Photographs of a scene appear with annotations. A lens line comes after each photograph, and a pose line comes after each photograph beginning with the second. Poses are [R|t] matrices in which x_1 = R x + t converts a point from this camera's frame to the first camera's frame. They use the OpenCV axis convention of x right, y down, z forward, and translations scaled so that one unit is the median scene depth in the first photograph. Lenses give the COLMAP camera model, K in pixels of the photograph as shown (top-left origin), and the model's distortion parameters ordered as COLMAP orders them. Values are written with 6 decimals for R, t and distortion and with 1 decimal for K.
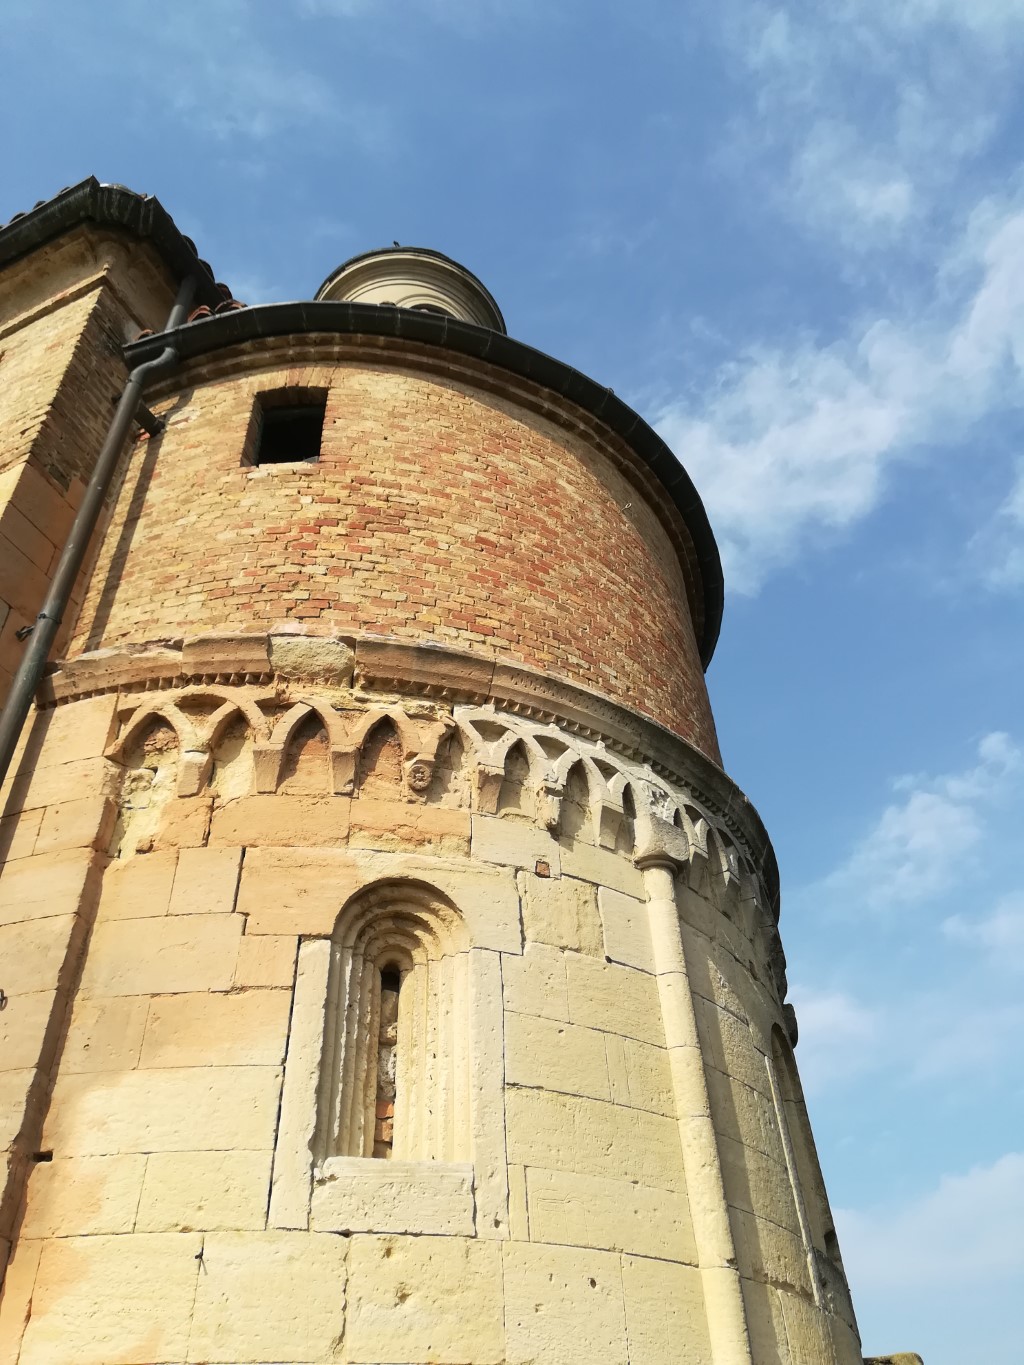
lens RADIAL K [[1063.4, 0, 513.6], [0, 1063.4, 680.2], [0, 0, 1]] dist [0.061394, -0.089541]
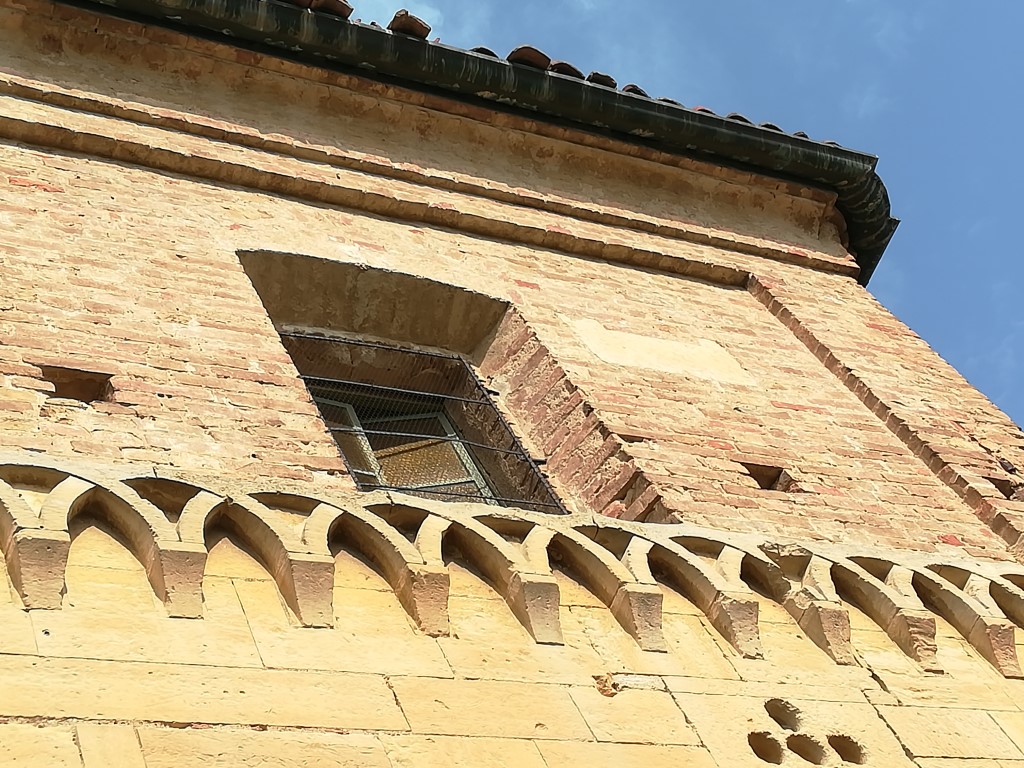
lens RADIAL K [[1764.6, 0, 511.4], [0, 1764.6, 382.4], [0, 0, 1]] dist [0.174971, 0.000000]
pose [[0.636948, 0.518547, 0.570444, -1.673177], [-0.227864, 0.833540, -0.503278, 0.494268], [-0.736461, 0.190578, 0.649080, 0.573222]]
